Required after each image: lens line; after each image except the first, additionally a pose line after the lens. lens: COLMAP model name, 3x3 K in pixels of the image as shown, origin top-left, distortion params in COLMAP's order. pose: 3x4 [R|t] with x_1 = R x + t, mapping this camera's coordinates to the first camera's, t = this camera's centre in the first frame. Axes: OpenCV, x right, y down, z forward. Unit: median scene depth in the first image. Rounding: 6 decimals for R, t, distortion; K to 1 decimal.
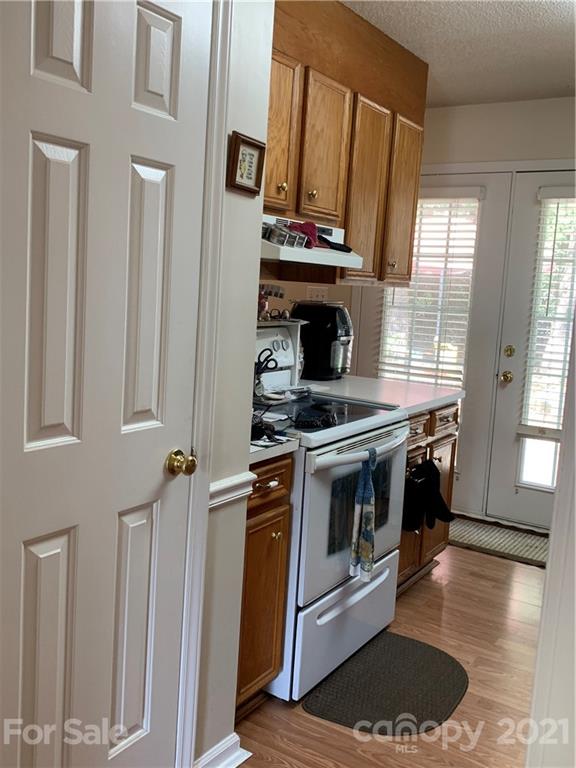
lens RADIAL K [[741.2, 0, 286.2], [0, 741.2, 380.2], [0, 0, 1]] dist [0.009465, 0.000000]
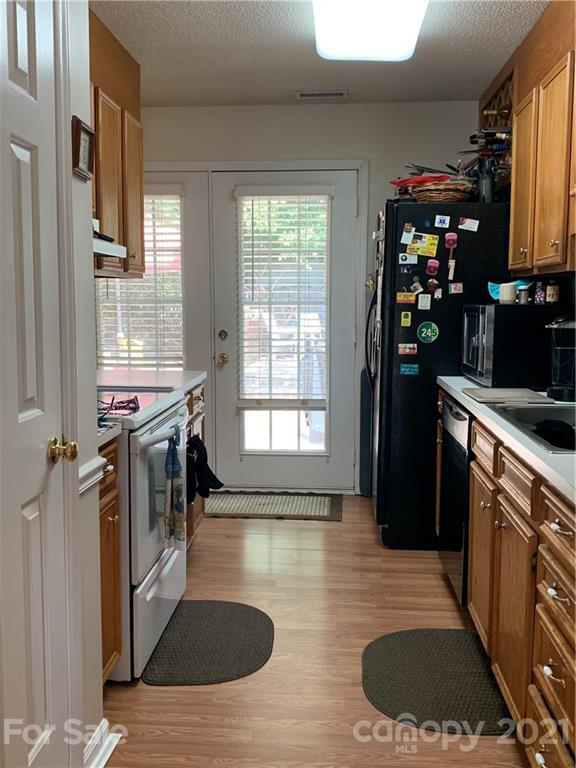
lens RADIAL K [[741.2, 0, 286.4], [0, 741.2, 384.1], [0, 0, 1]] dist [0.009465, 0.000000]
pose [[0.866474, -0.111018, 0.486722, -0.212511], [0.111590, 0.993362, 0.027924, 0.018294], [-0.486591, 0.030118, 0.873111, -0.006124]]
